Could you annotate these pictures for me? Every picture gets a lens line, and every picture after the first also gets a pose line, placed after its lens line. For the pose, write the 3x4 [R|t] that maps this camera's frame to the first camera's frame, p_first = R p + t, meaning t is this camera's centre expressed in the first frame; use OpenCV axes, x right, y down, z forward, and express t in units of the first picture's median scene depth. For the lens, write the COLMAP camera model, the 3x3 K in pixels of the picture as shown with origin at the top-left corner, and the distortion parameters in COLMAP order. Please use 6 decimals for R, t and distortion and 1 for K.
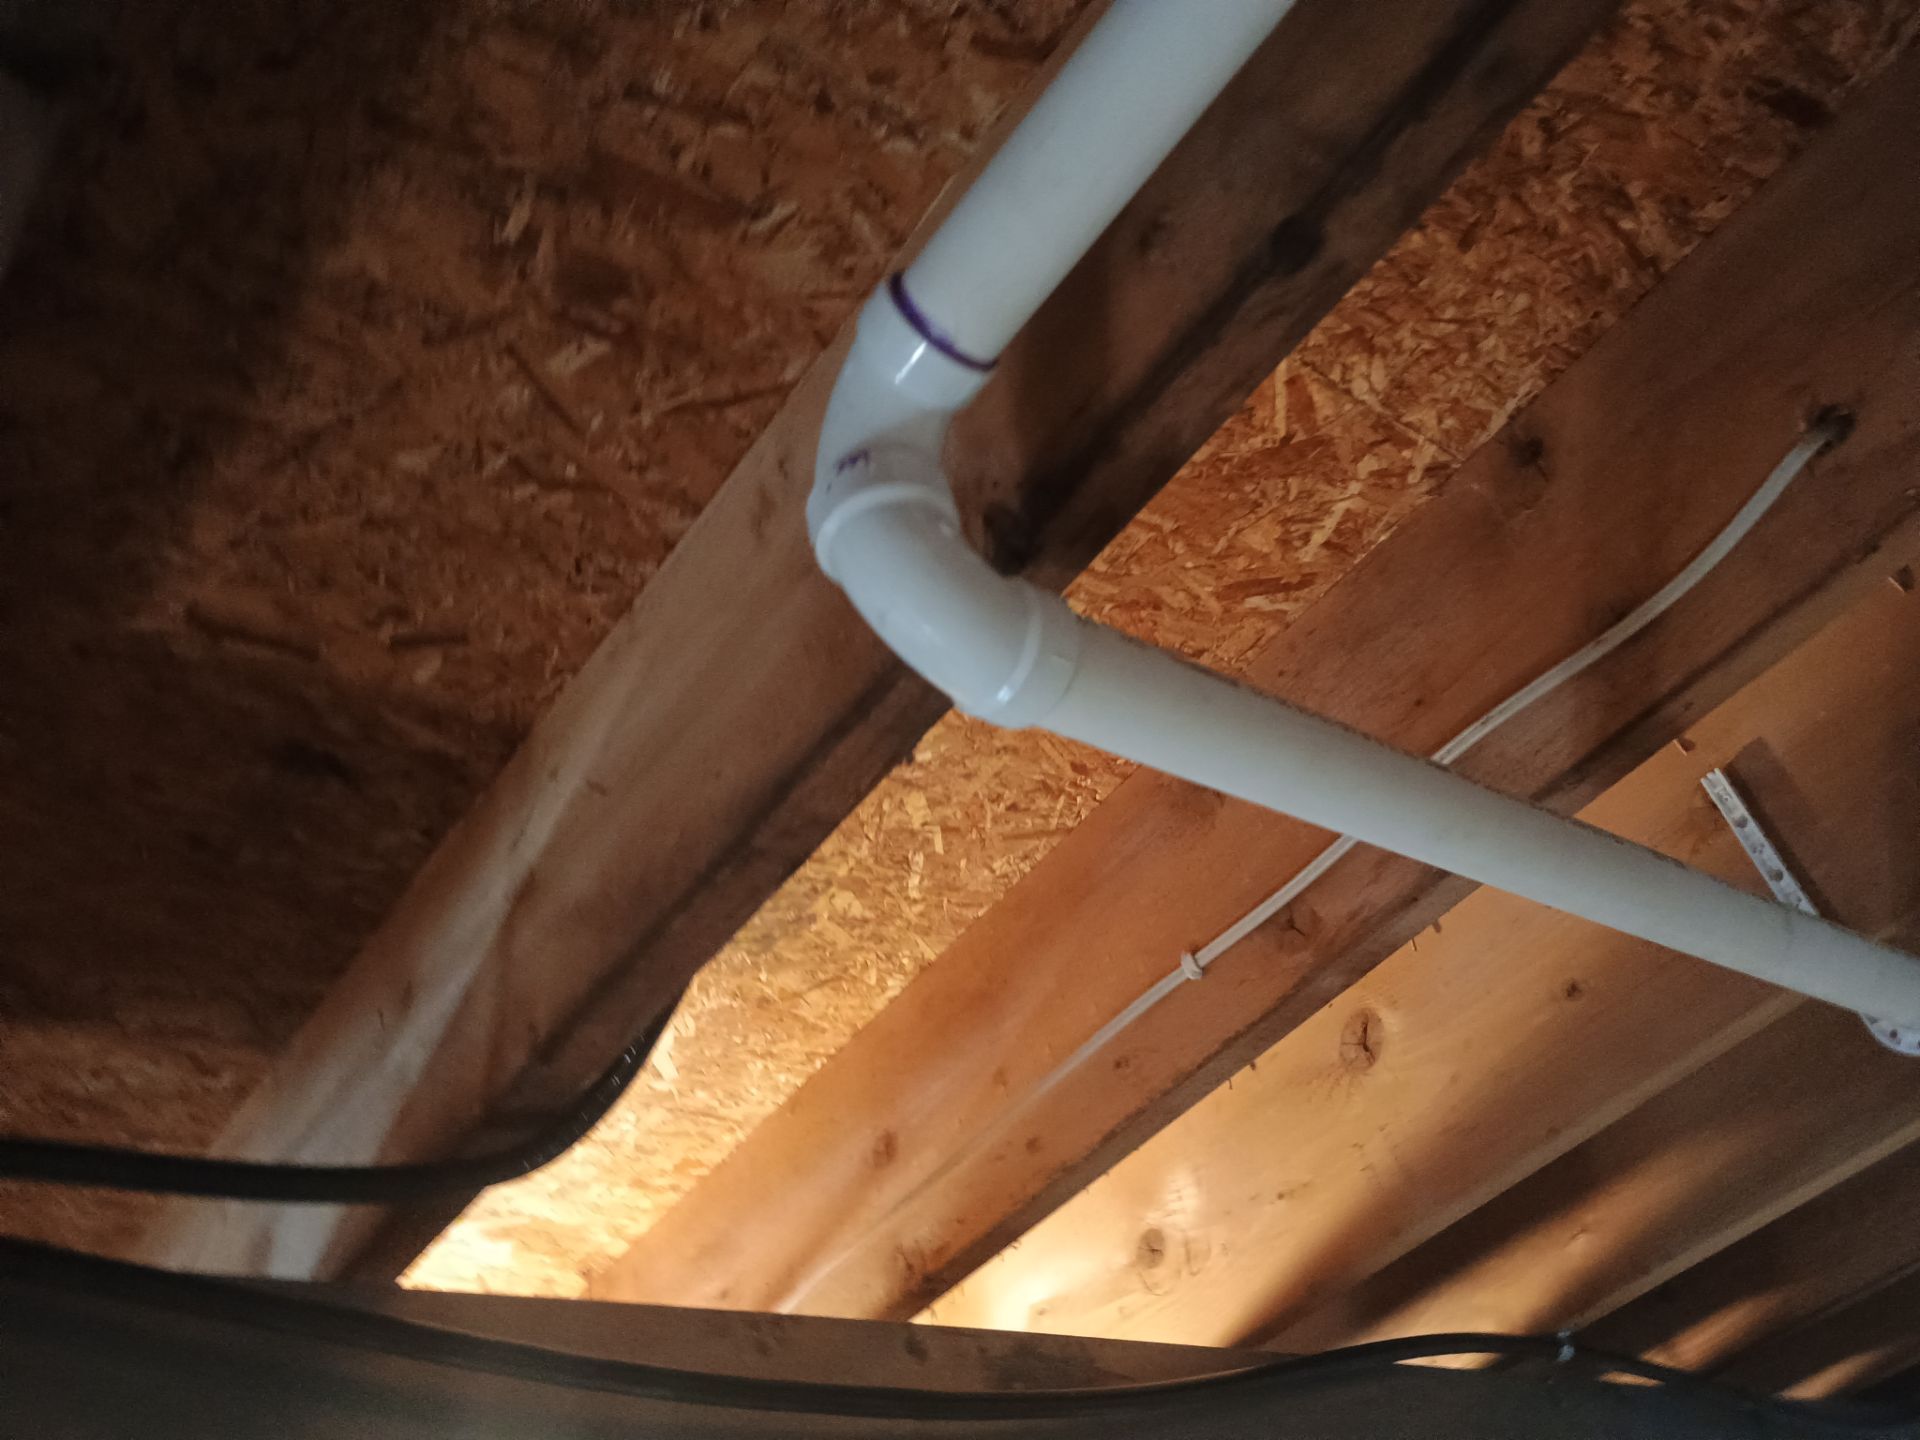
lens RADIAL K [[1650.7, 0, 978.1], [0, 1650.7, 746.4], [0, 0, 1]] dist [0.062610, -0.078261]
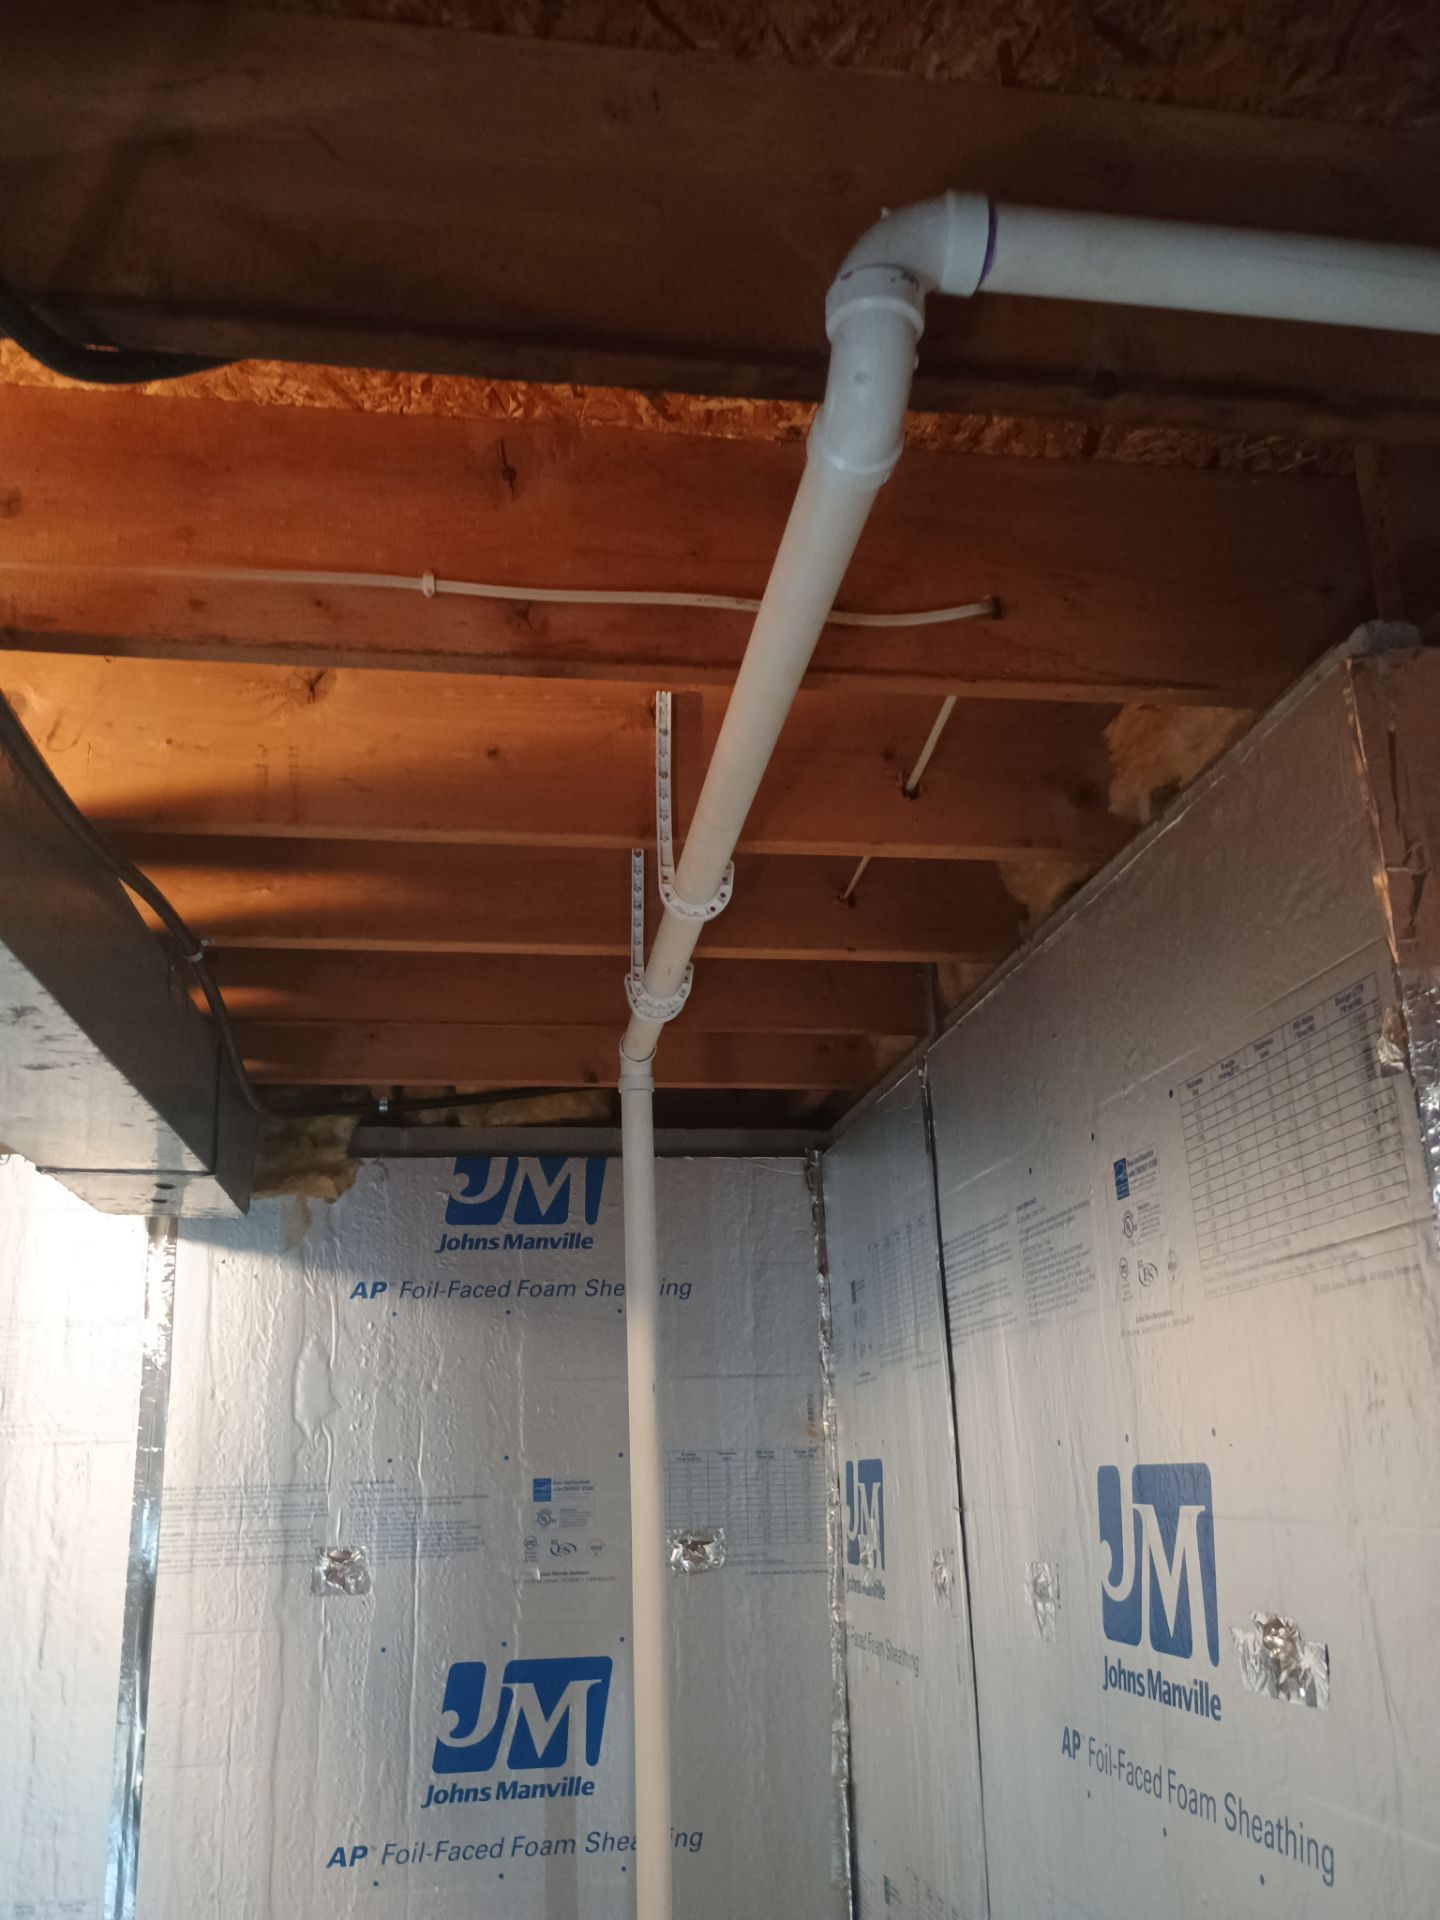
lens RADIAL K [[1650.7, 0, 718.1], [0, 1650.7, 983.0], [0, 0, 1]] dist [0.062610, -0.078261]
pose [[0.496381, 0.451416, 0.741505, -0.573441], [-0.636311, 0.770236, -0.042946, 0.286761], [-0.590521, -0.450510, 0.669572, -0.114575]]
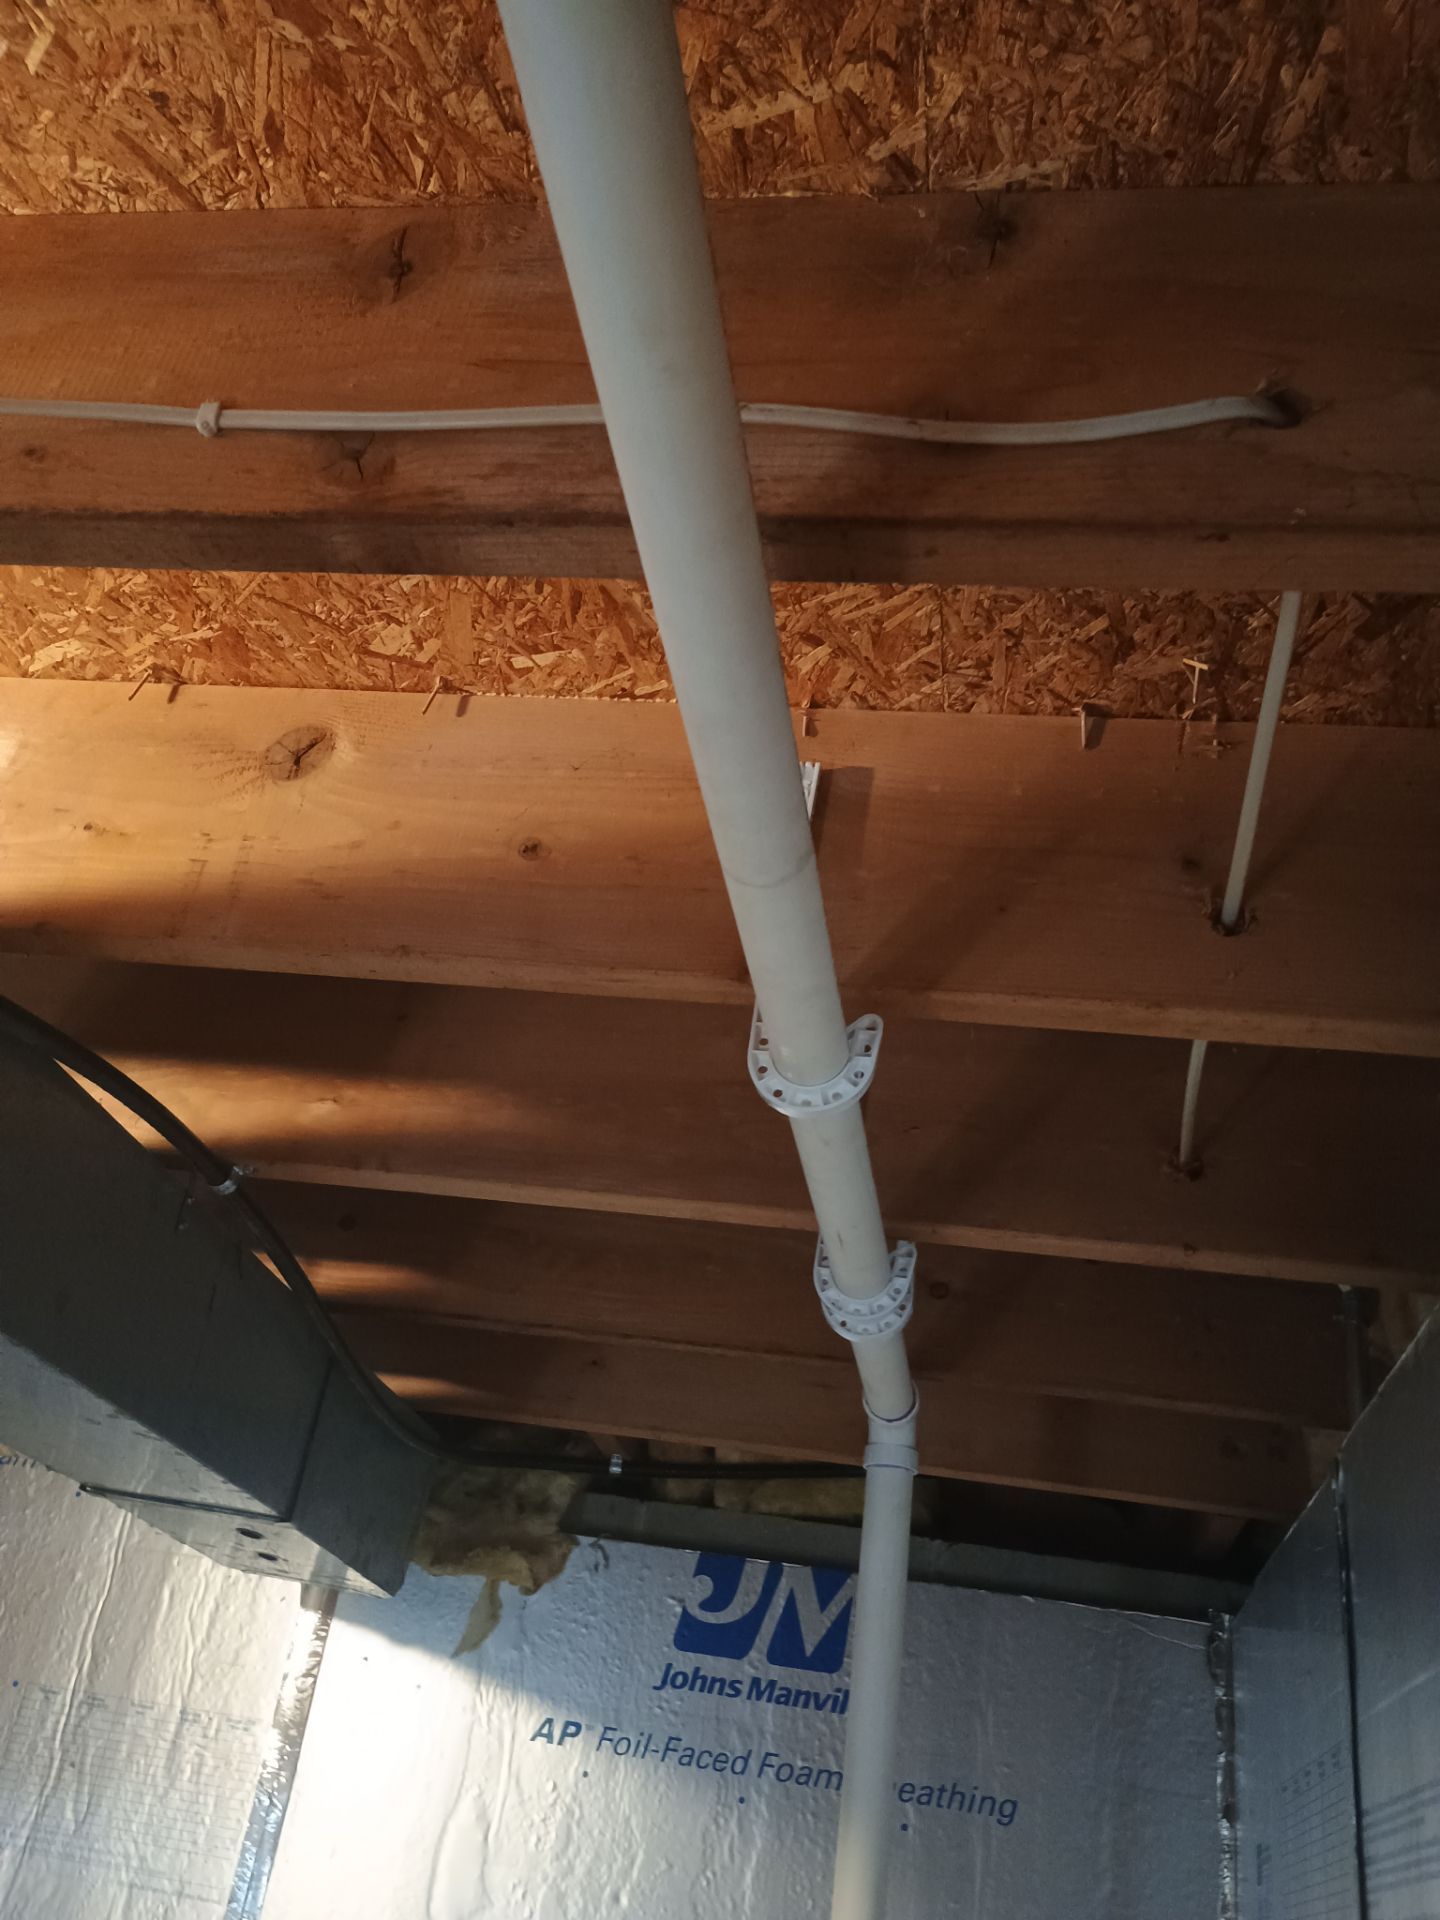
lens RADIAL K [[1650.7, 0, 716.7], [0, 1650.7, 954.0], [0, 0, 1]] dist [0.062610, -0.078261]
pose [[0.658584, 0.633477, 0.406170, 0.131203], [-0.686670, 0.726694, -0.019976, 0.169430], [-0.307816, -0.265749, 0.913579, 0.210540]]
